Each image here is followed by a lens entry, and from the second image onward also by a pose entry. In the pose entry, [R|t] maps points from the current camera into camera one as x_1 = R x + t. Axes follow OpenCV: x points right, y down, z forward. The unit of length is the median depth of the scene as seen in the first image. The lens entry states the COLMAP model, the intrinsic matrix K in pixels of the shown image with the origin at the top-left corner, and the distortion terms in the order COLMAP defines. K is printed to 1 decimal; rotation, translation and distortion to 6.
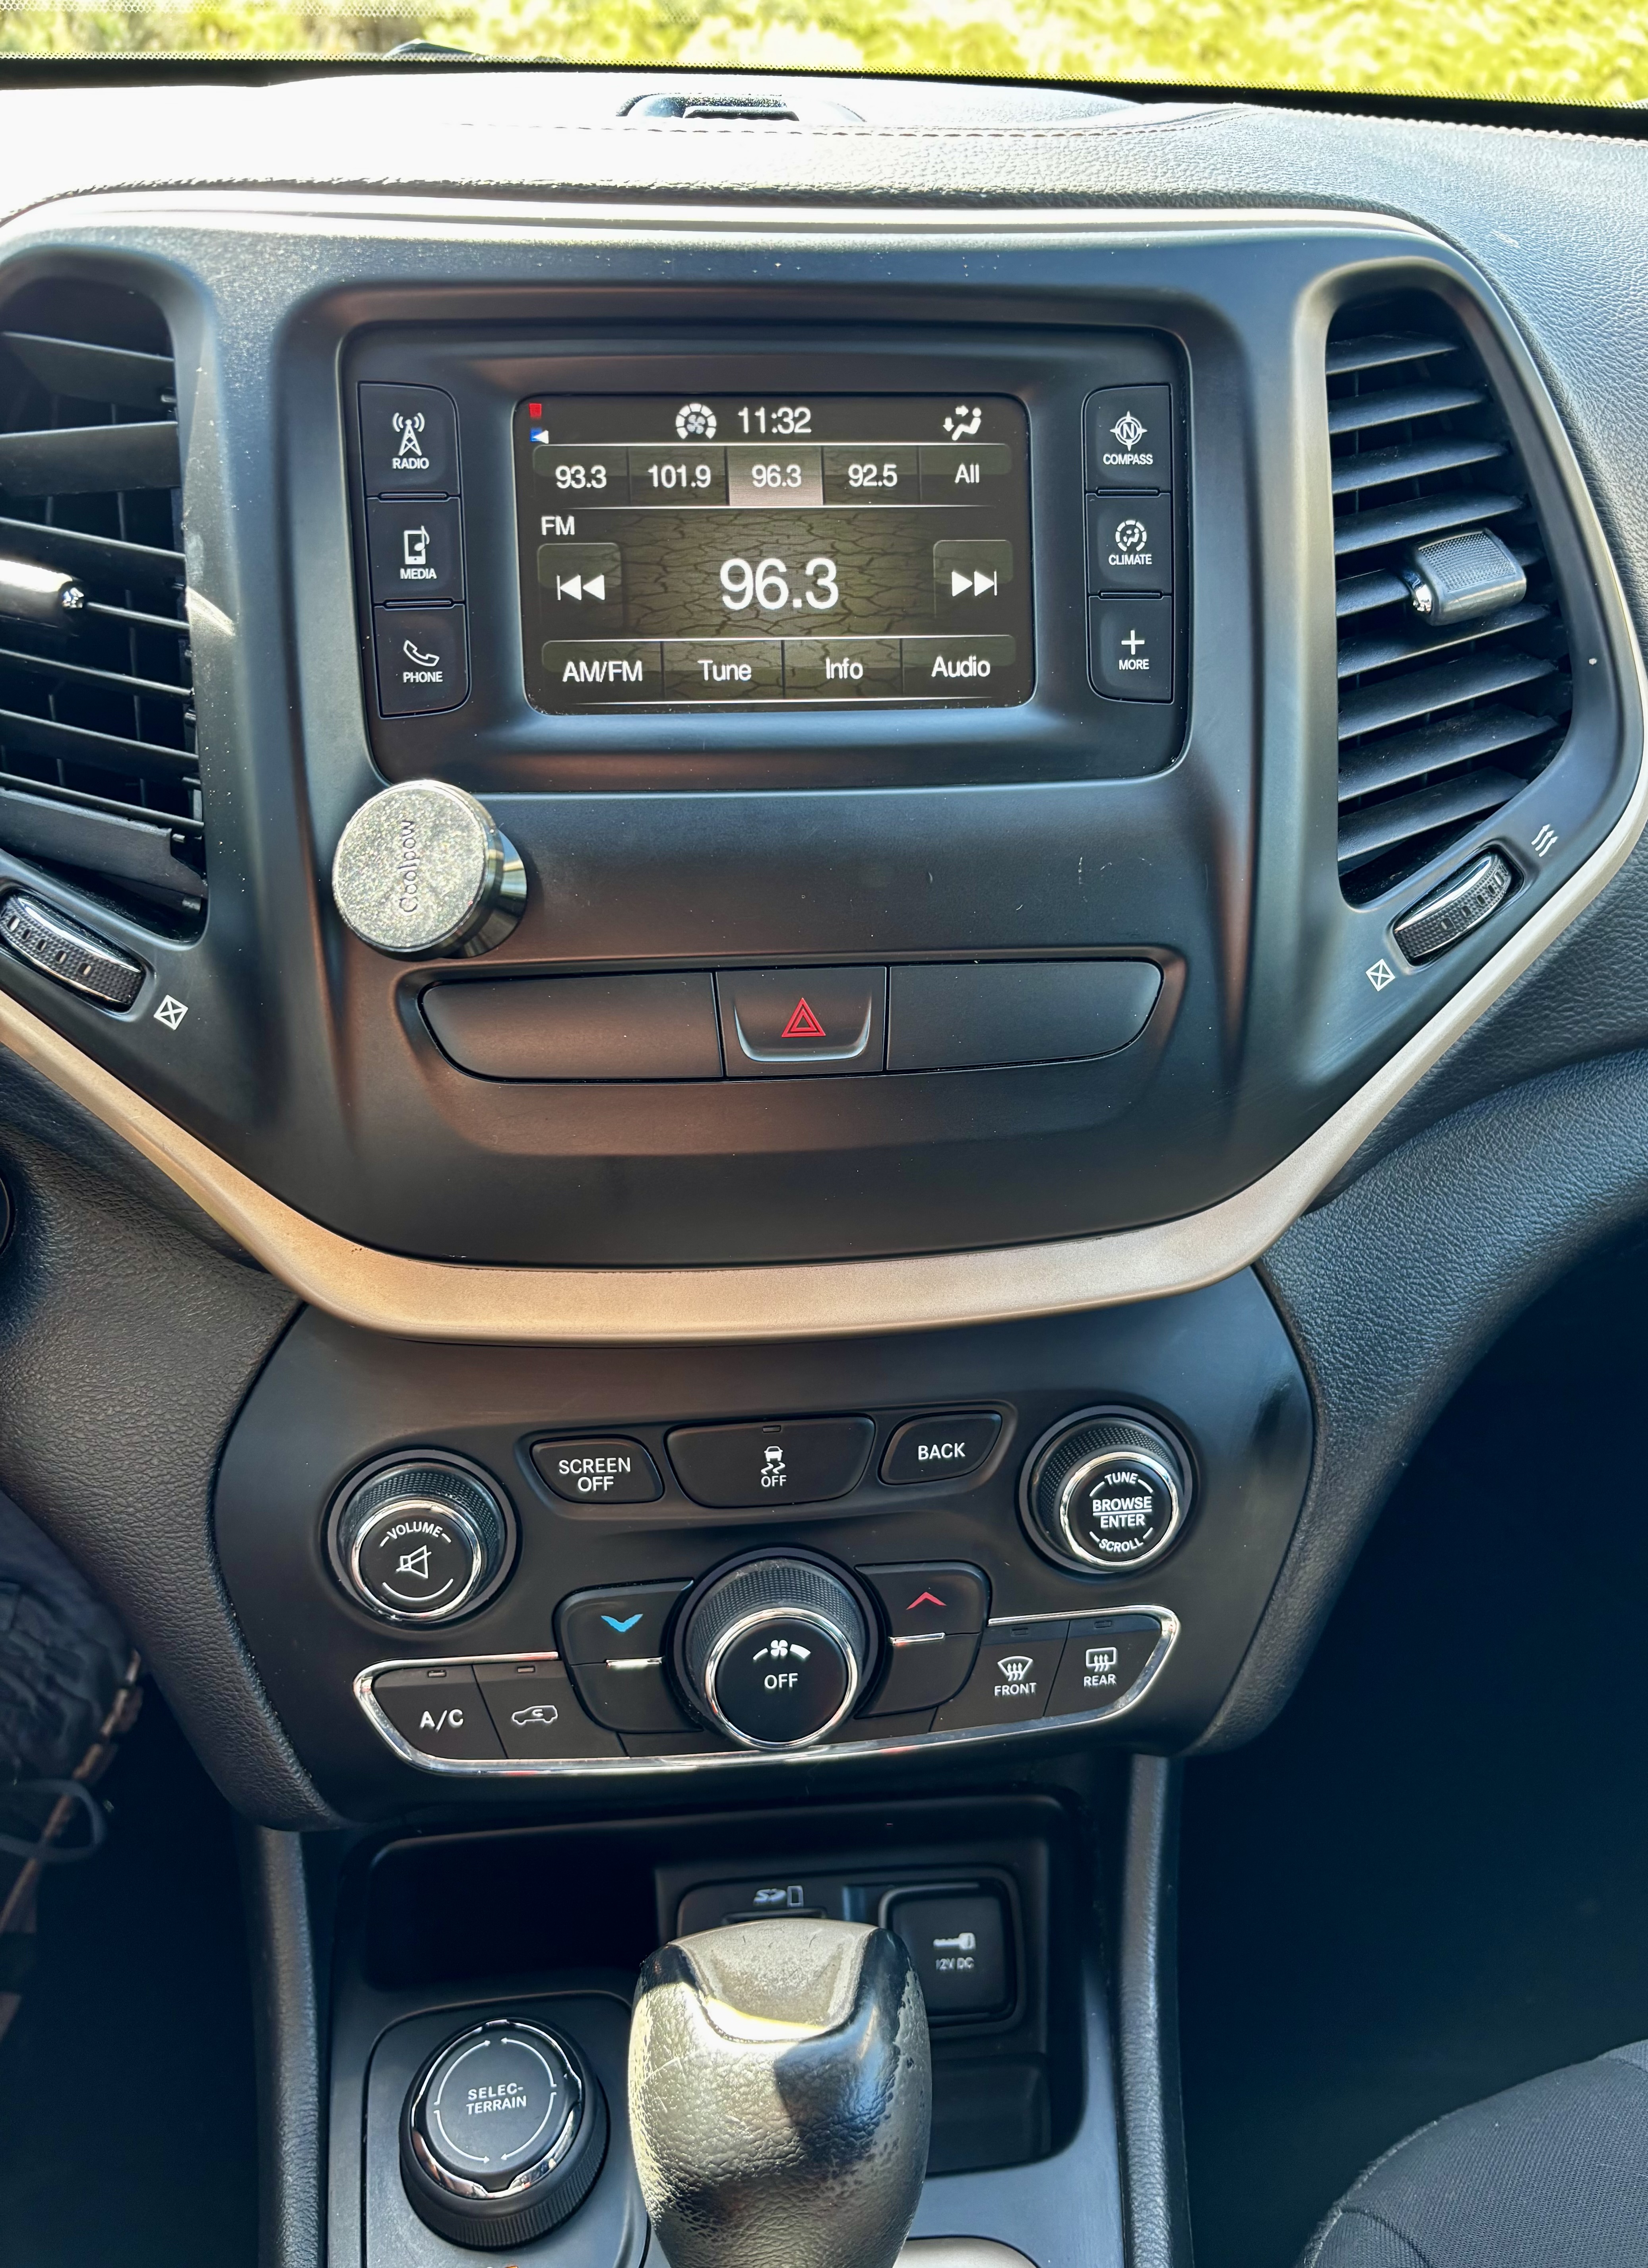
lens RADIAL K [[1761.8, 0, 844.1], [0, 1761.8, 1132.6], [0, 0, 1]] dist [-0.012610, -0.002521]
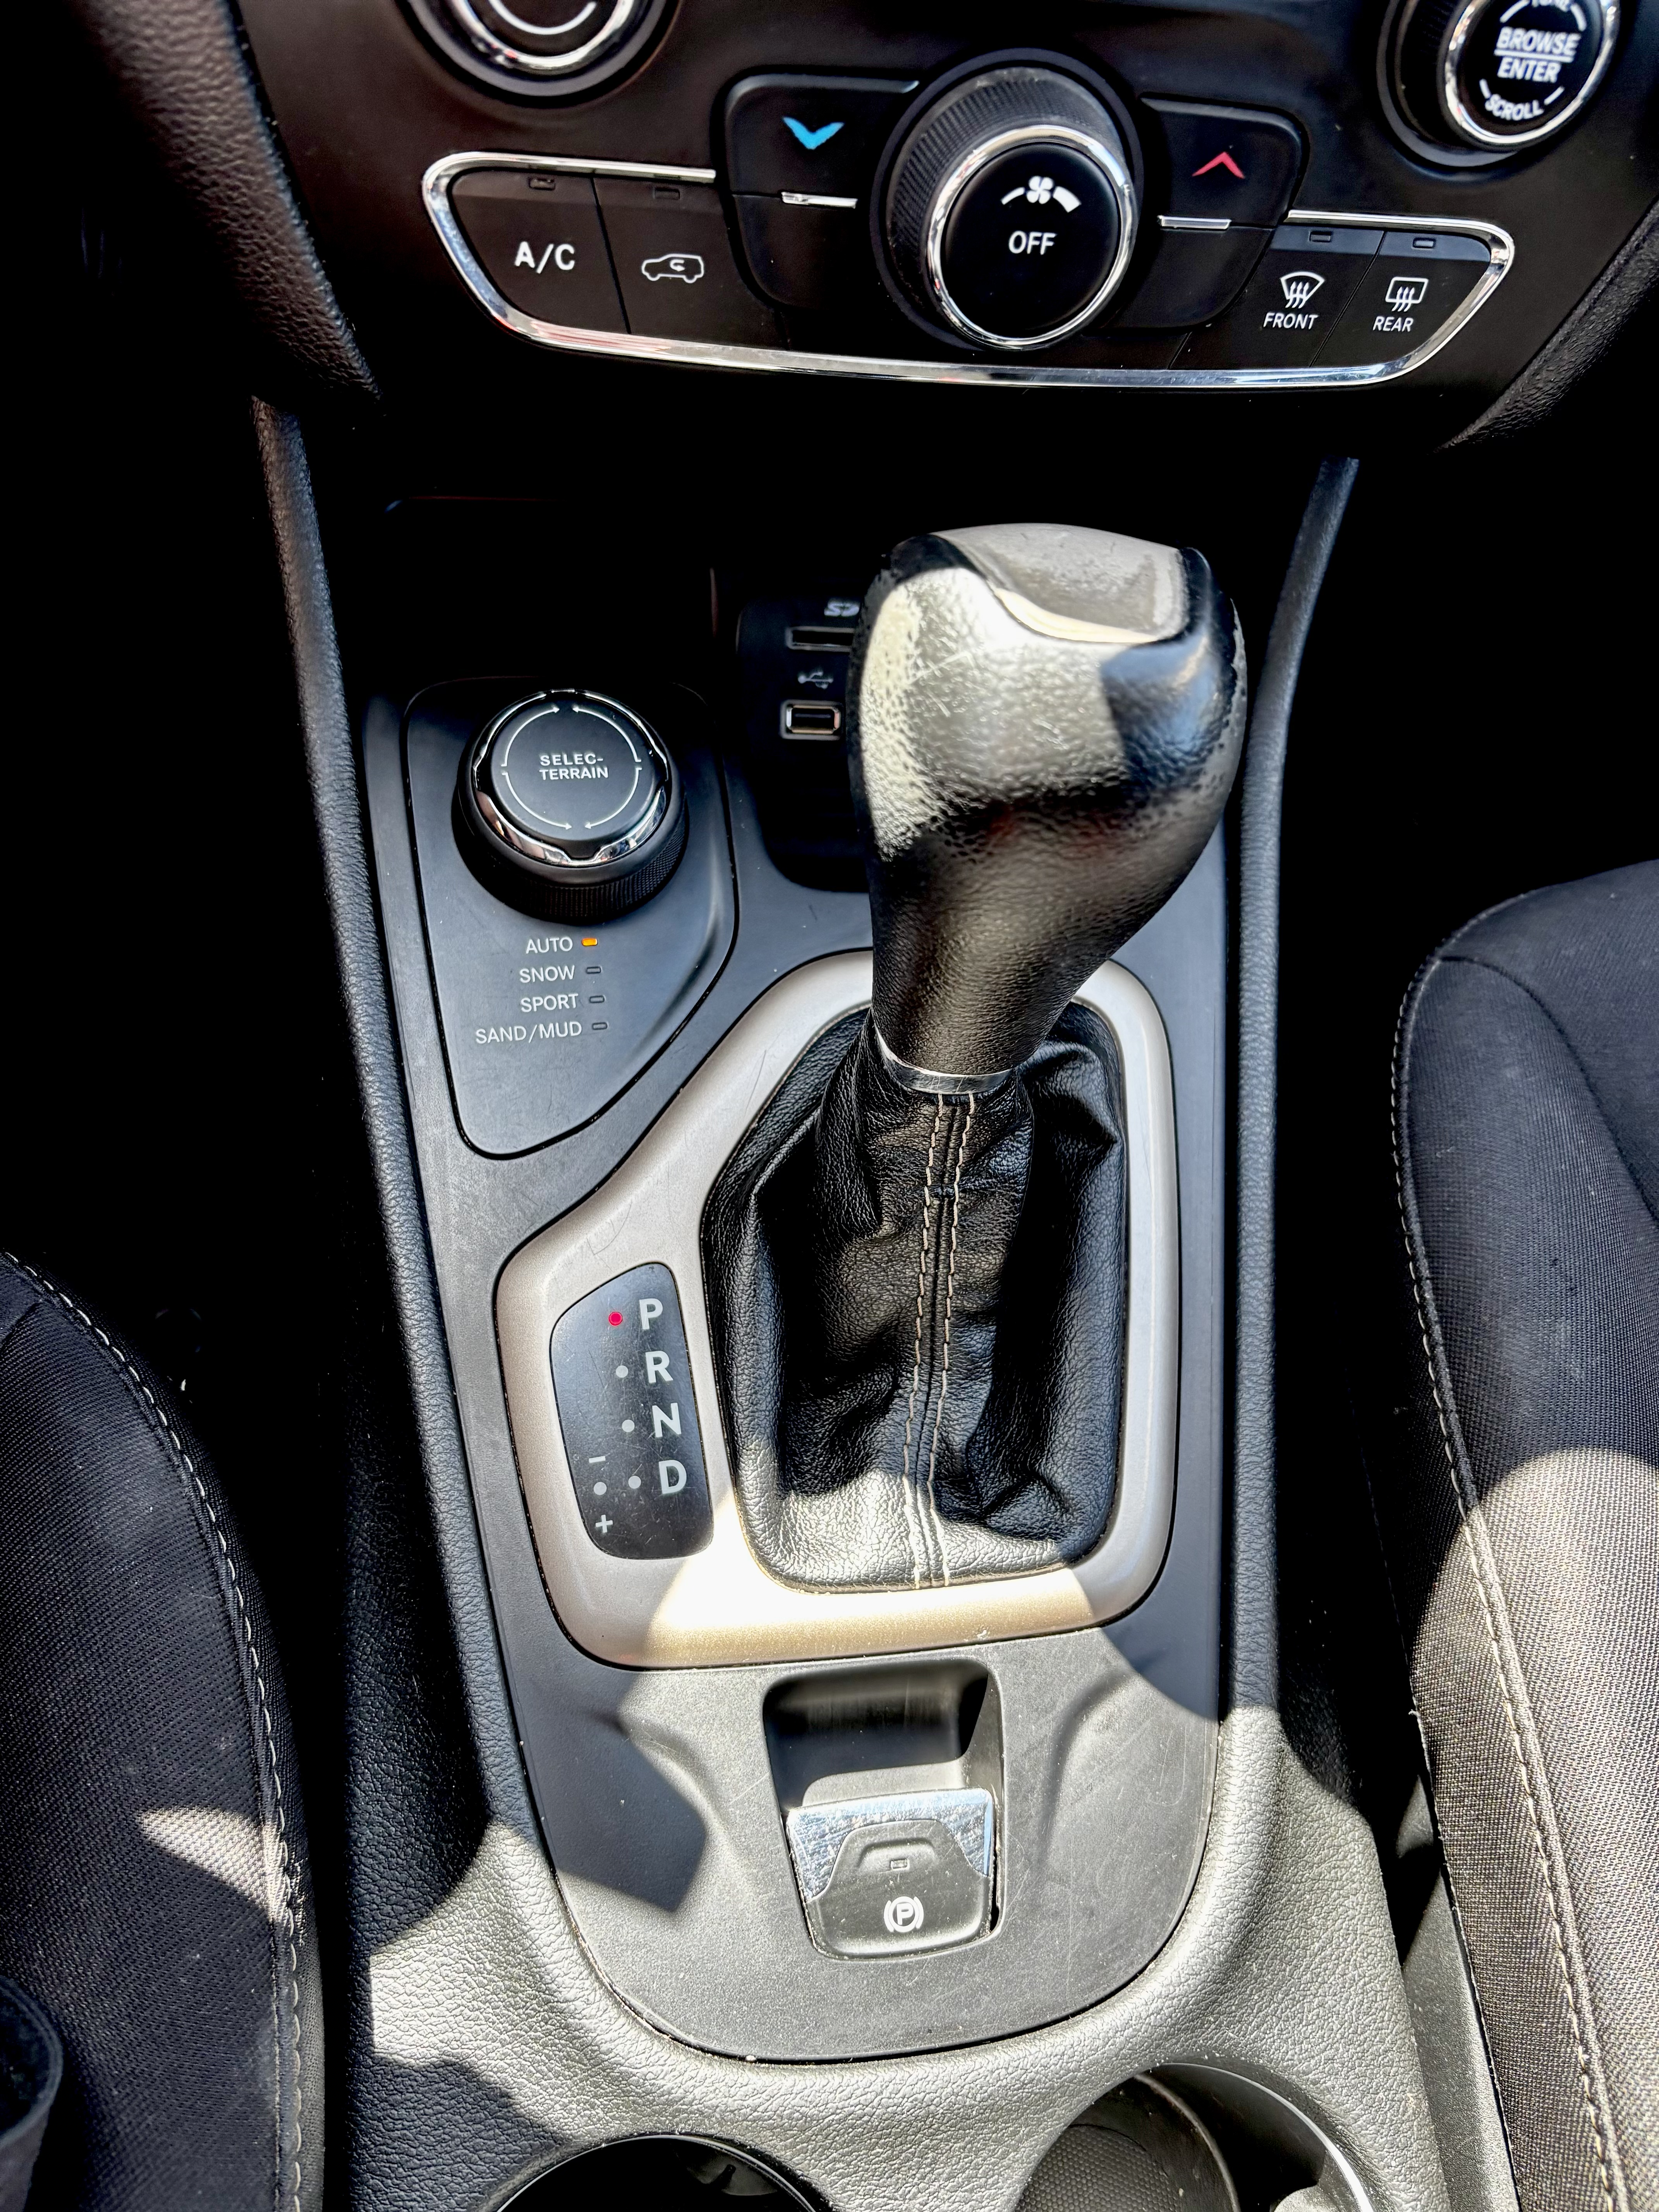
lens RADIAL K [[1730.6, 0, 825.6], [0, 1730.6, 1126.1], [0, 0, 1]] dist [0.003700, -0.031949]
pose [[0.989644, 0.063225, 0.128870, -0.184823], [-0.125212, 0.819228, 0.559632, 0.215731], [-0.070191, -0.569972, 0.818660, 0.204360]]
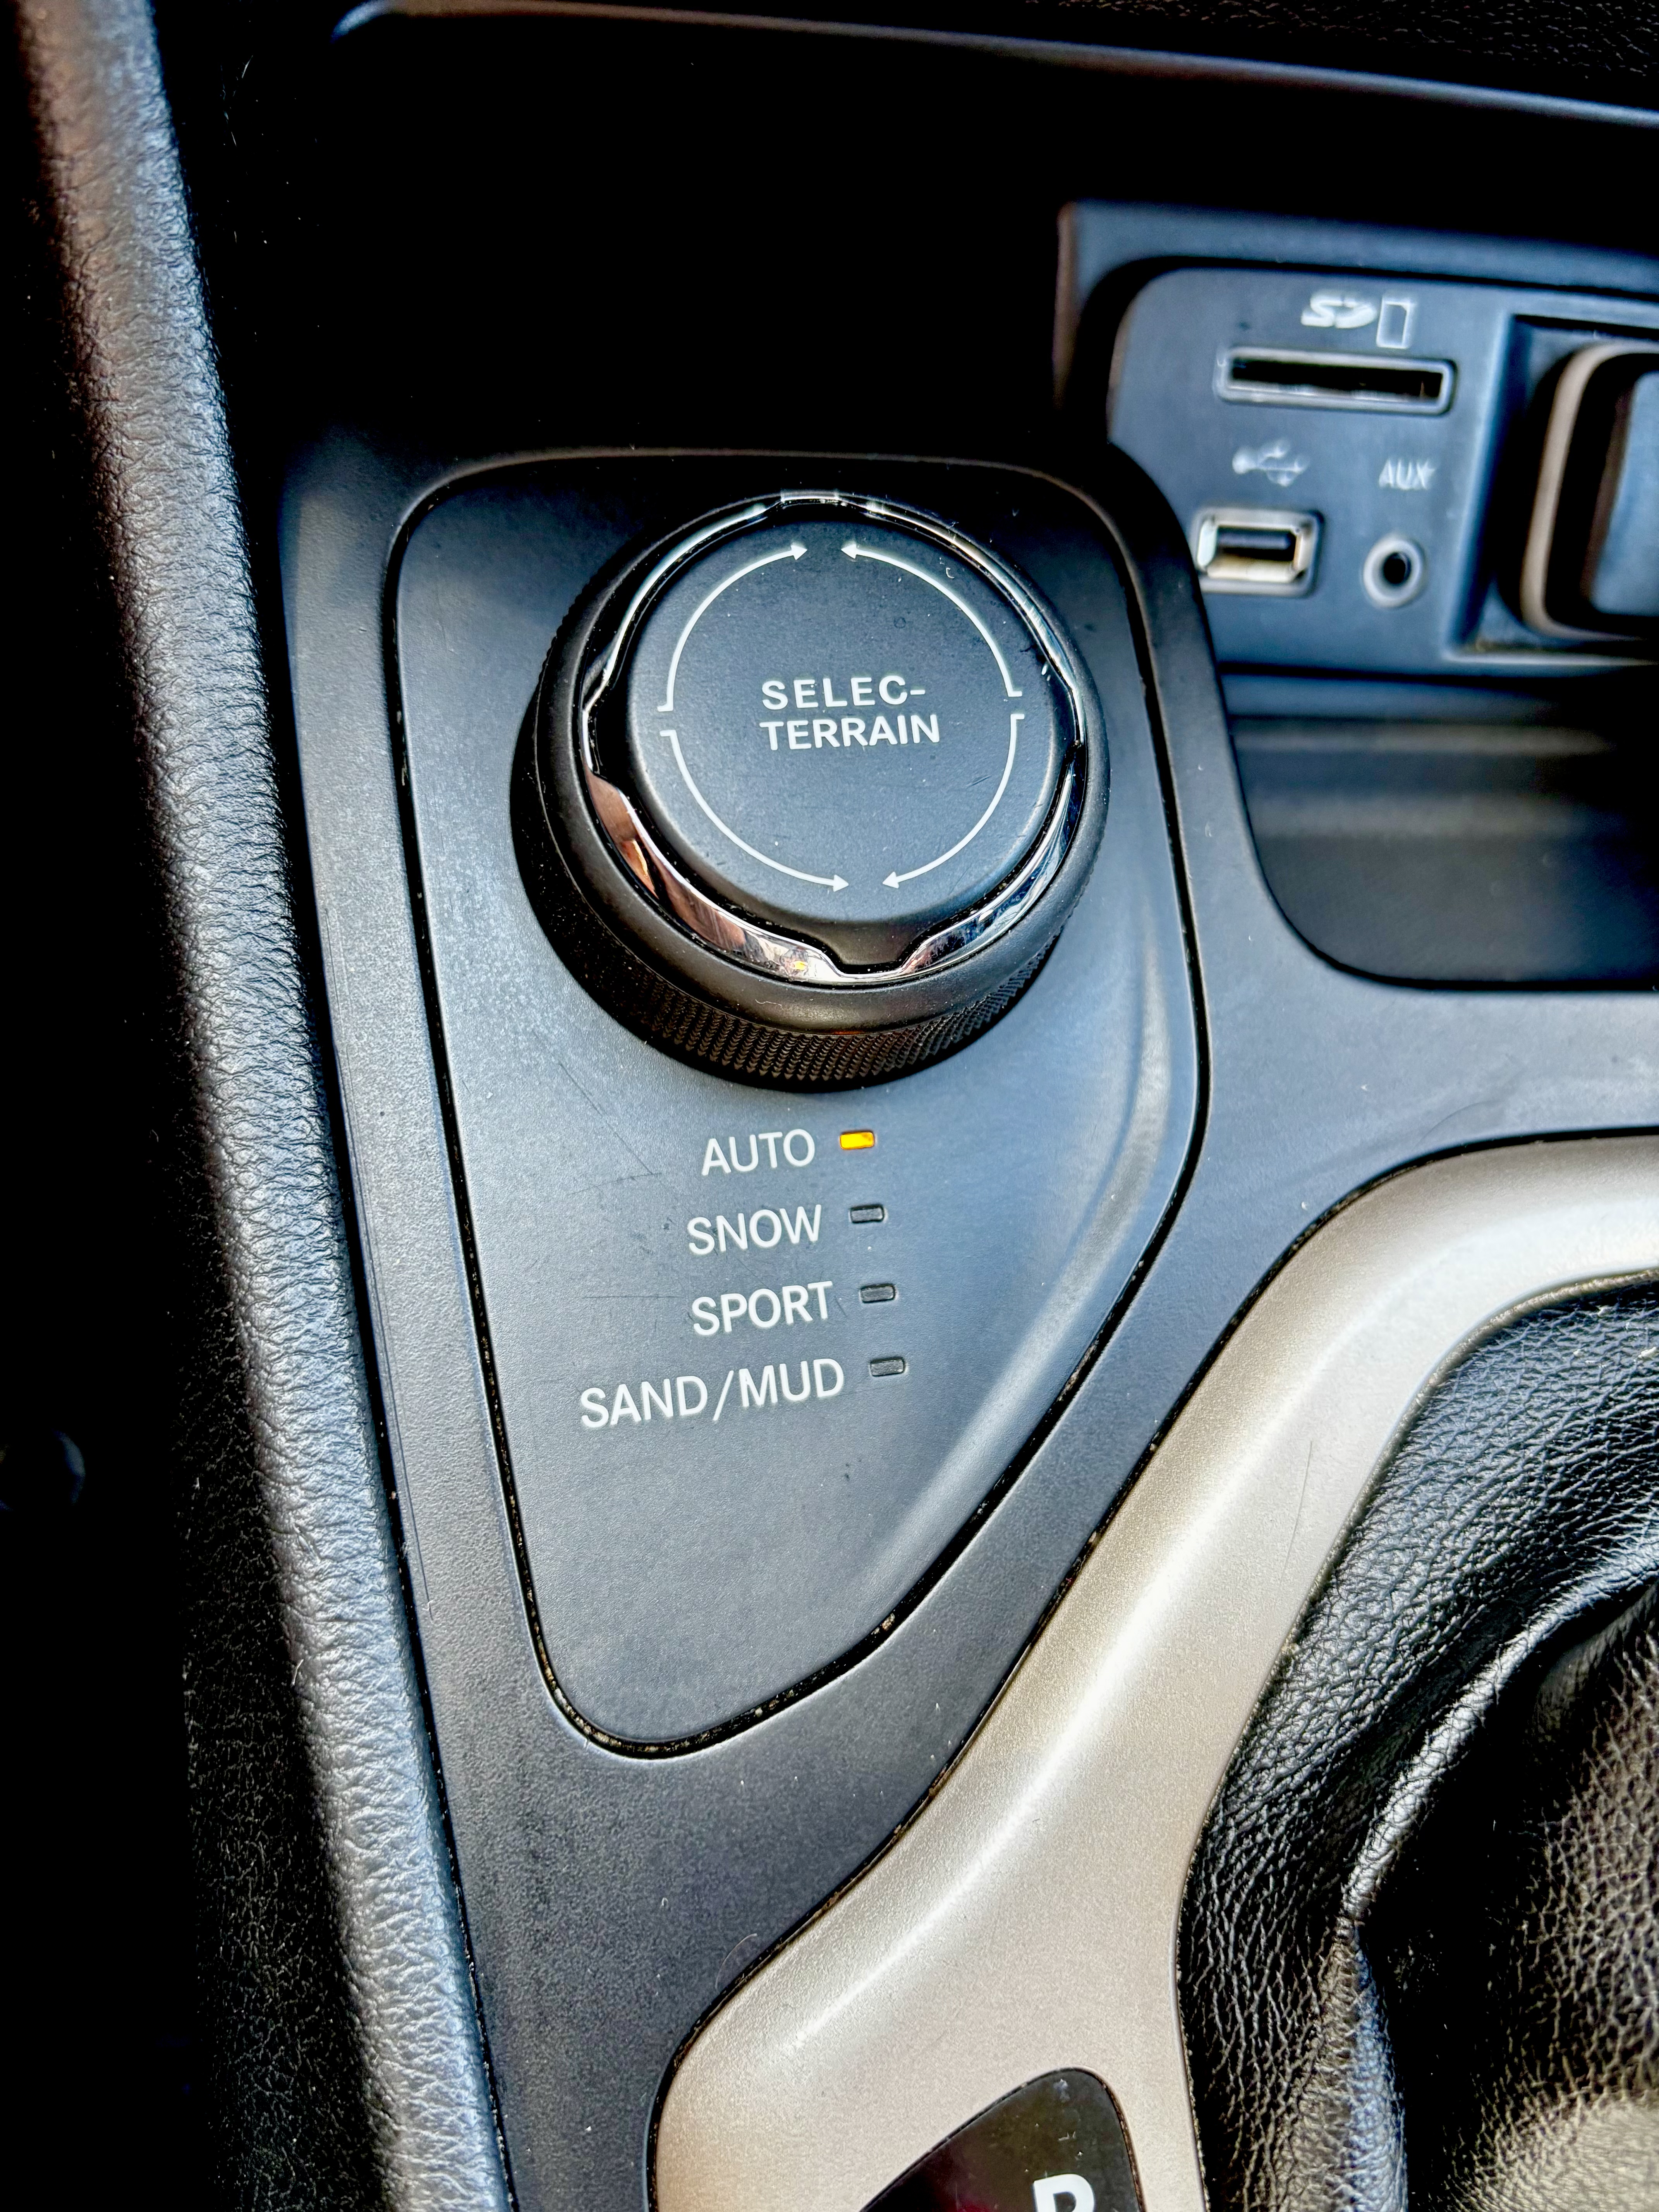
lens RADIAL K [[1730.6, 0, 814.3], [0, 1730.6, 1091.3], [0, 0, 1]] dist [0.003700, -0.031949]
pose [[0.989708, 0.069884, 0.124873, -0.254053], [-0.134638, 0.750358, 0.647174, 0.423997], [-0.048473, -0.657327, 0.752045, 0.762510]]
